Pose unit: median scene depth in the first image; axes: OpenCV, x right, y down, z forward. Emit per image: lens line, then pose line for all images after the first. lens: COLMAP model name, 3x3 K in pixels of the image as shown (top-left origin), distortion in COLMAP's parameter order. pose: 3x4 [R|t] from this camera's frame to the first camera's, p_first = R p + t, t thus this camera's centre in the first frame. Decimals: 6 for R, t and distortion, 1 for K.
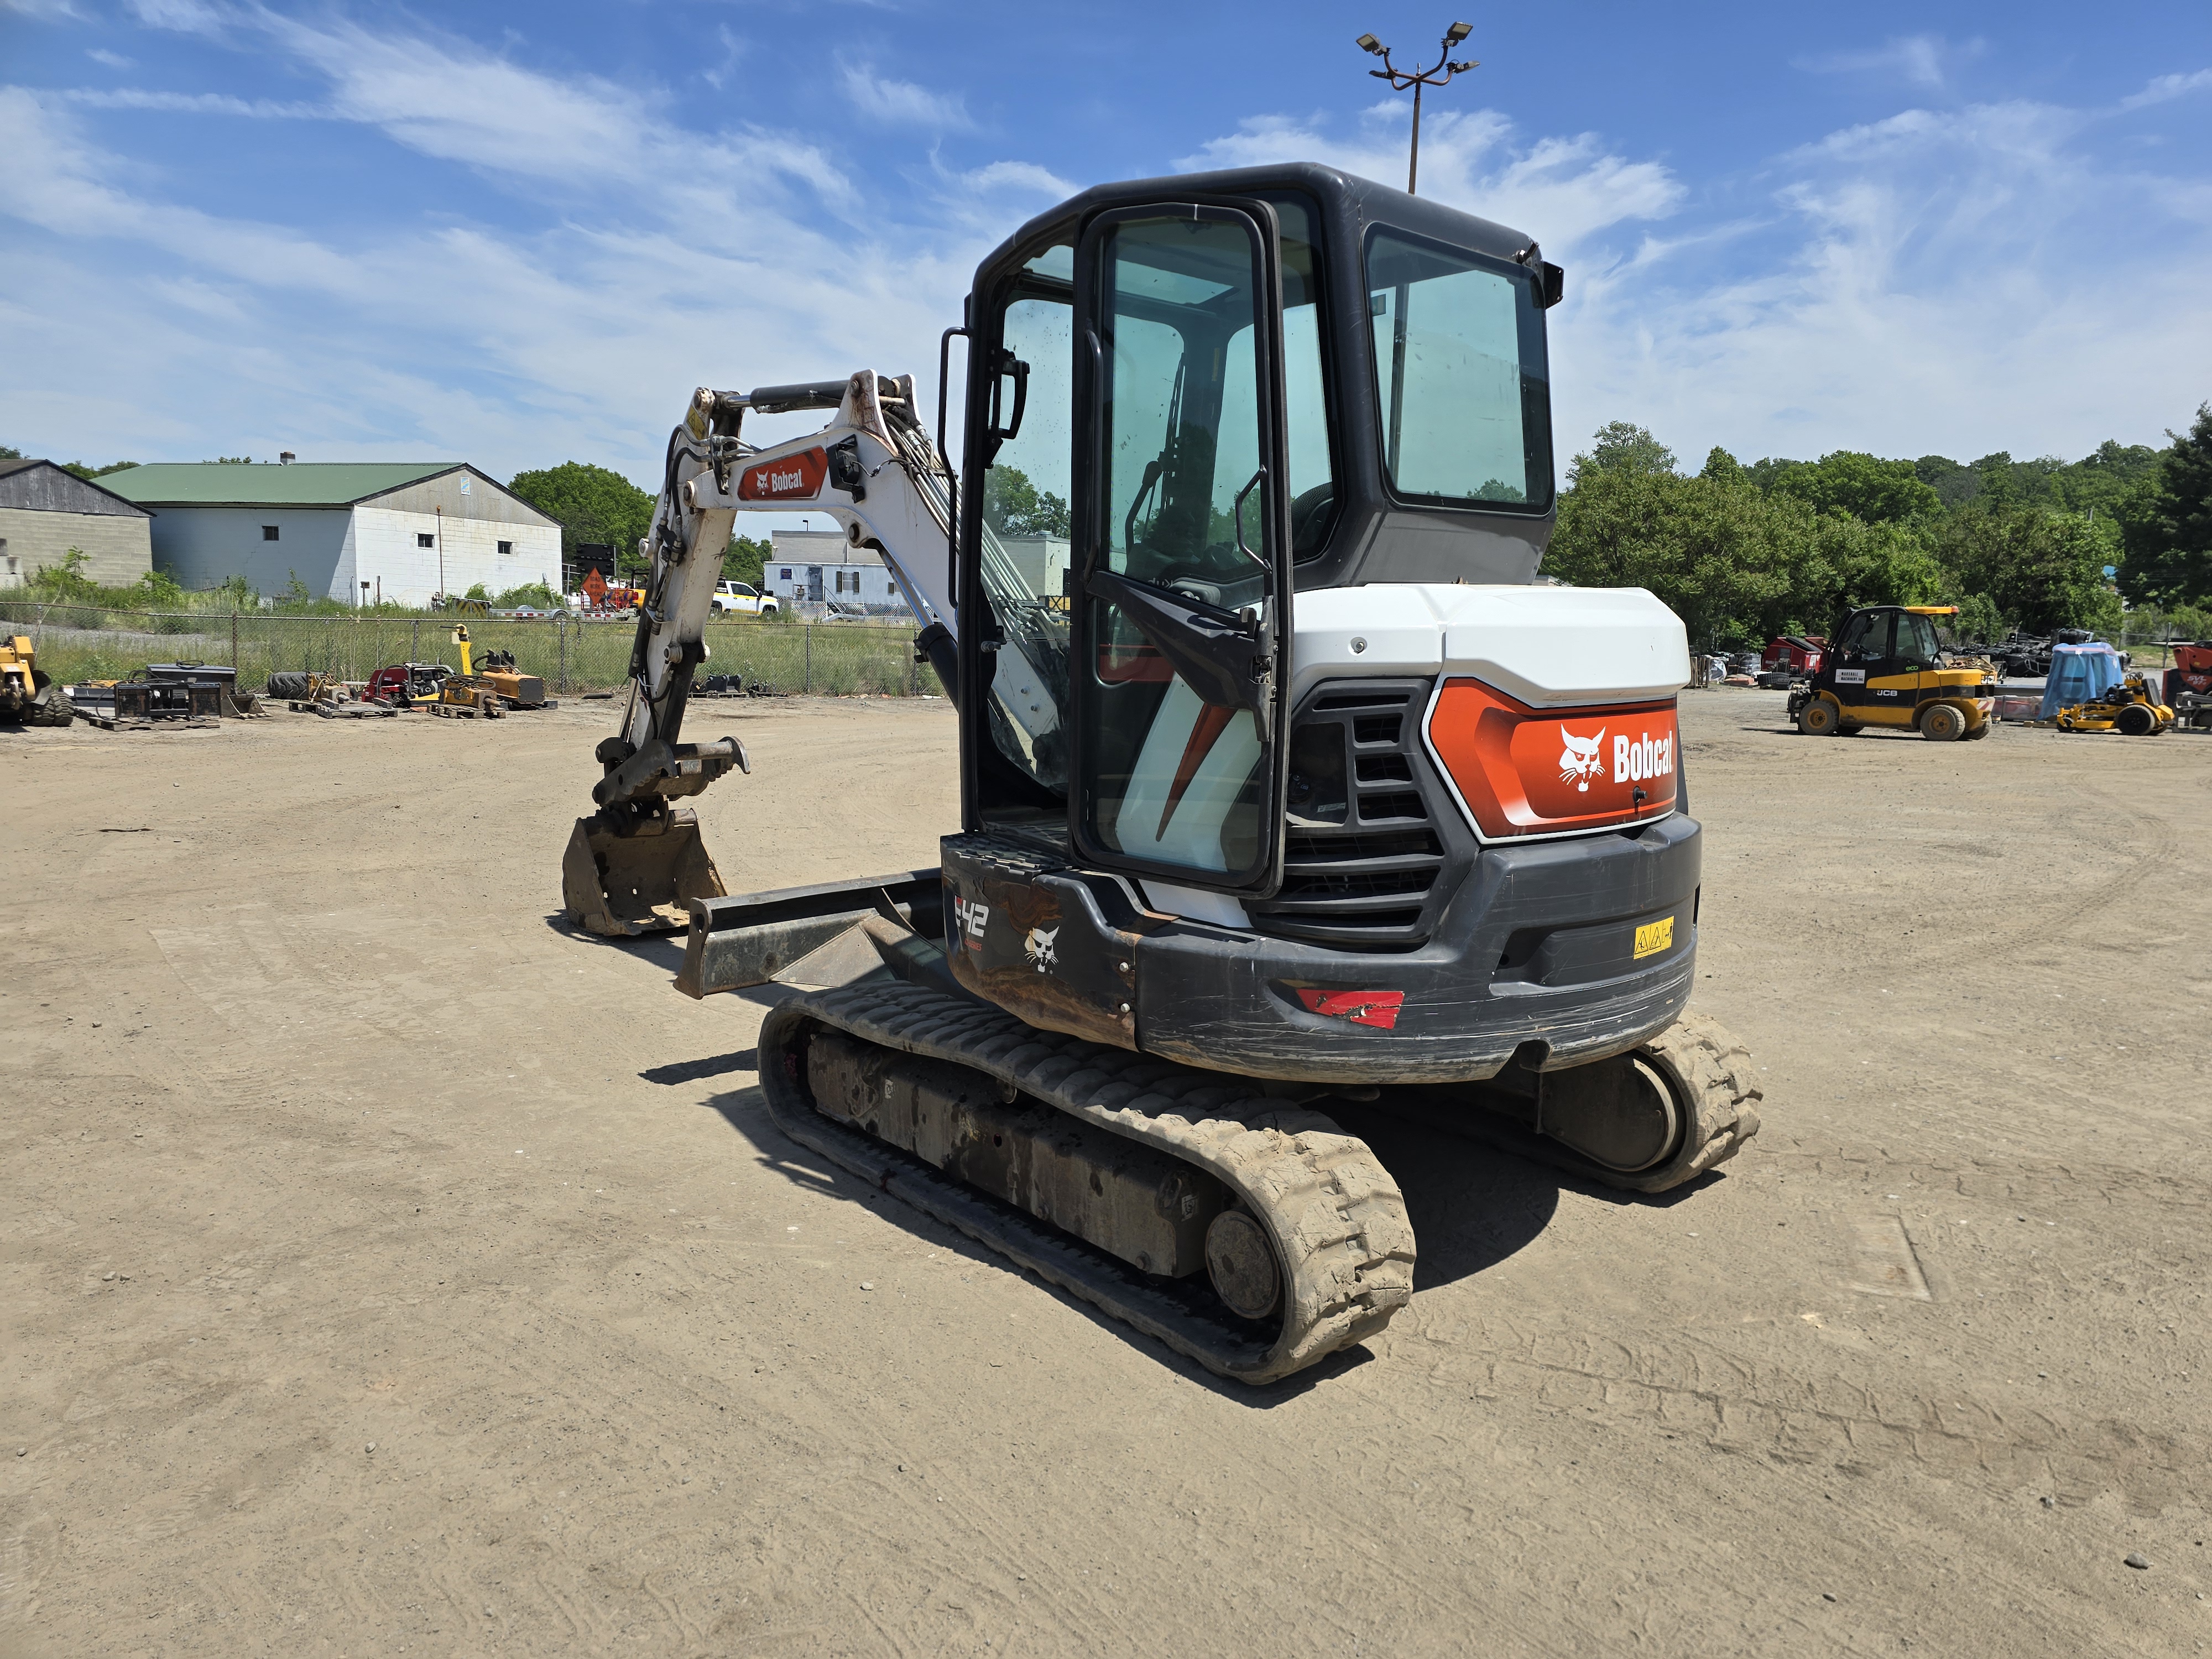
lens RADIAL K [[1482.0, 0, 1141.2], [0, 1482.0, 835.5], [0, 0, 1]] dist [0.054264, -0.047953]
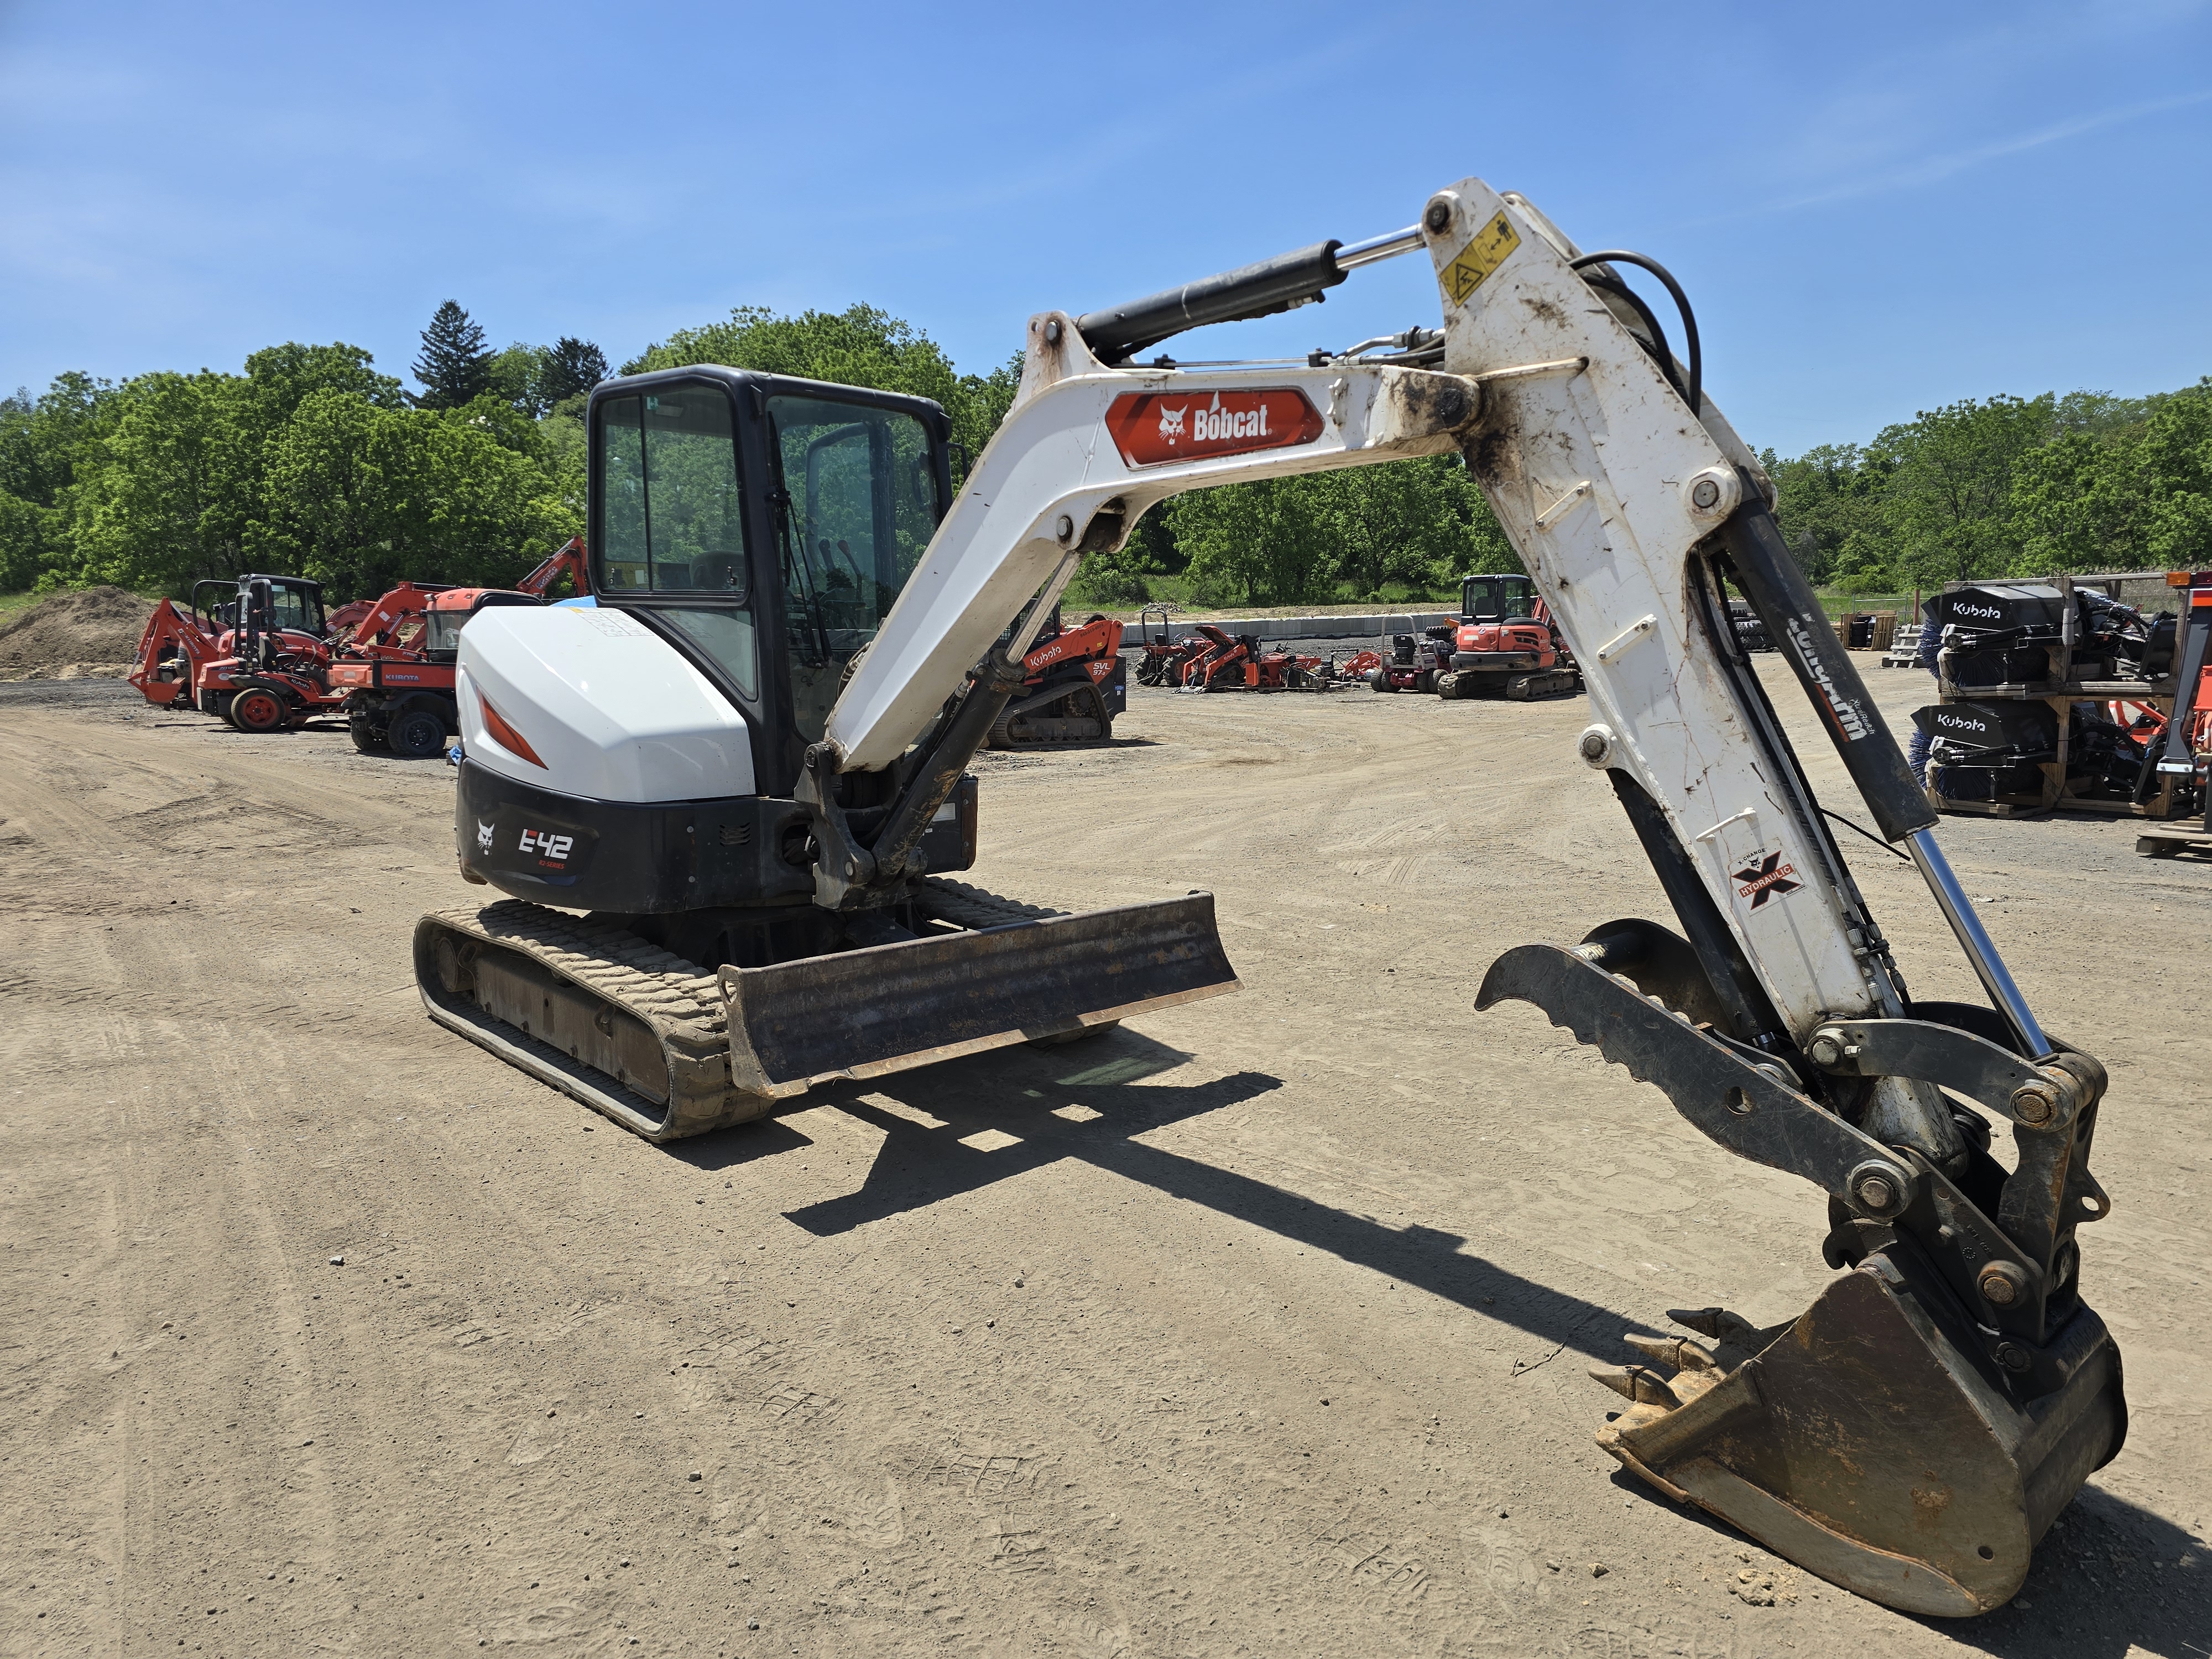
lens RADIAL K [[1479.2, 0, 1140.7], [0, 1479.2, 844.4], [0, 0, 1]] dist [0.064047, -0.059070]
pose [[-0.999461, -0.008564, -0.031691, -0.202749], [-0.017551, 0.955215, 0.295391, -0.299802], [0.027742, 0.295788, -0.954851, 1.925170]]
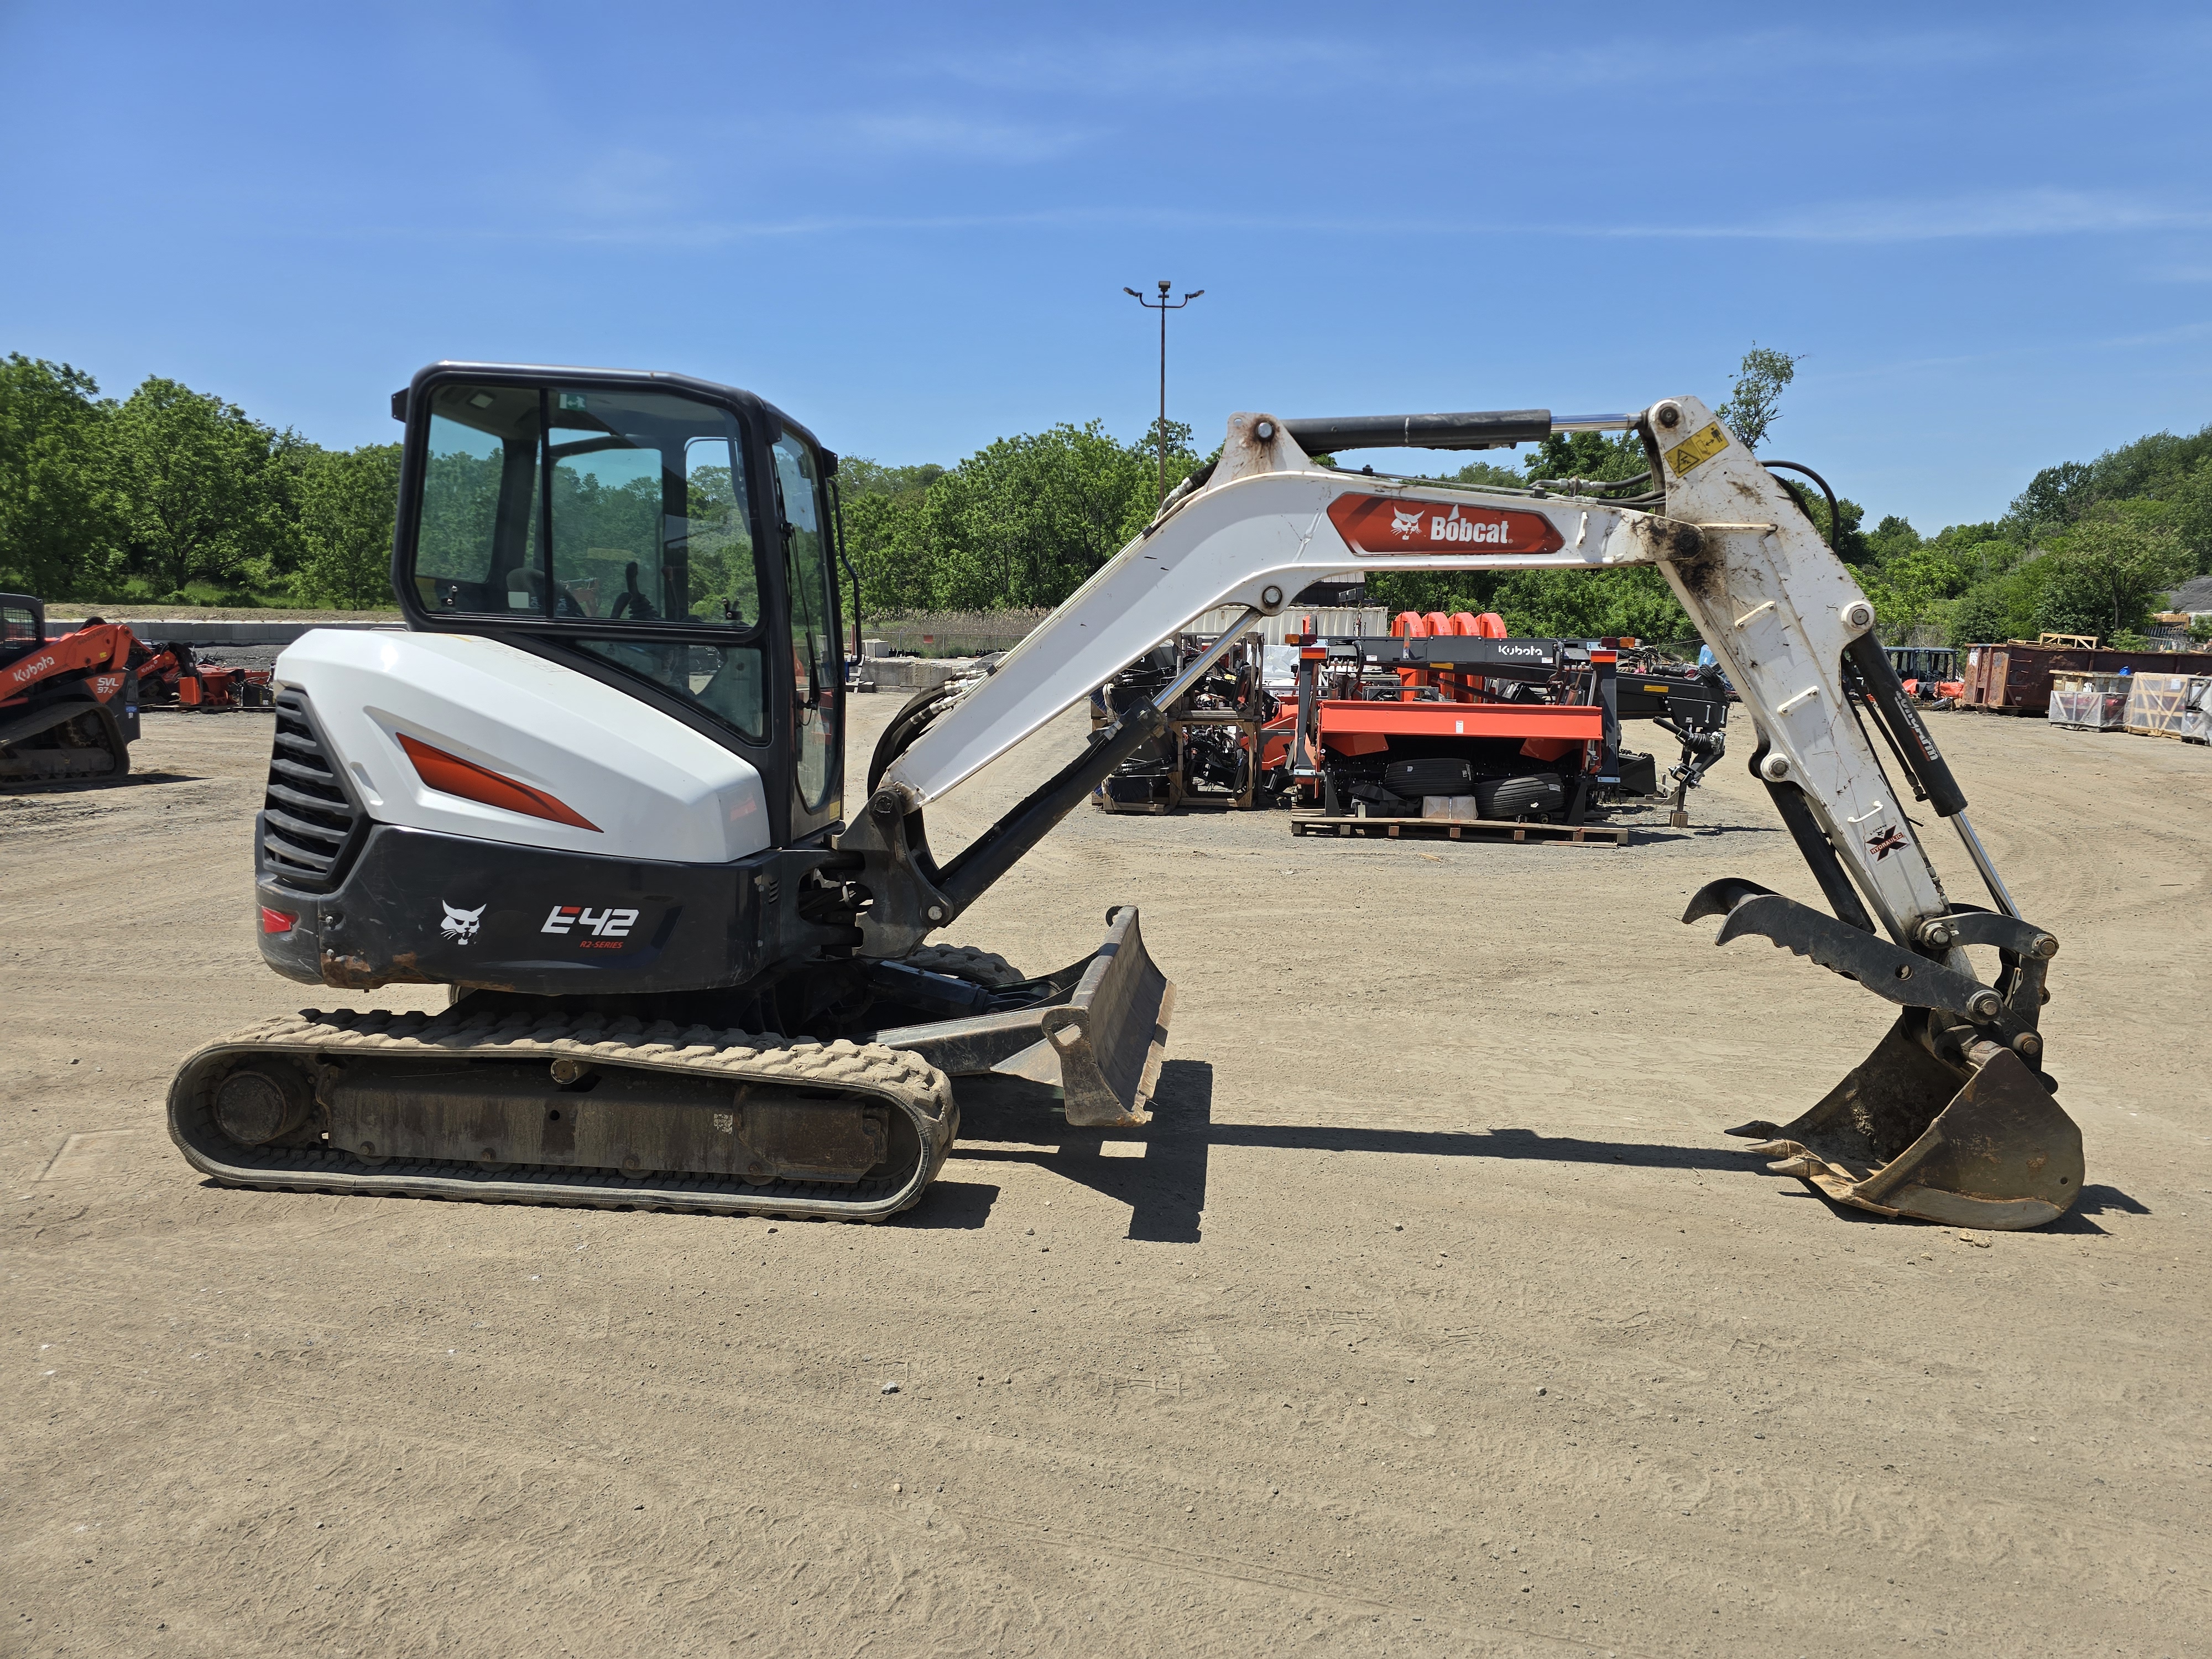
lens RADIAL K [[1471.0, 0, 1148.9], [0, 1471.0, 822.1], [0, 0, 1]] dist [0.071624, -0.071394]
pose [[-0.710197, 0.044561, -0.702591, 0.526813], [-0.144204, 0.967626, 0.207136, -0.269481], [0.689076, 0.248424, -0.680779, 1.729218]]
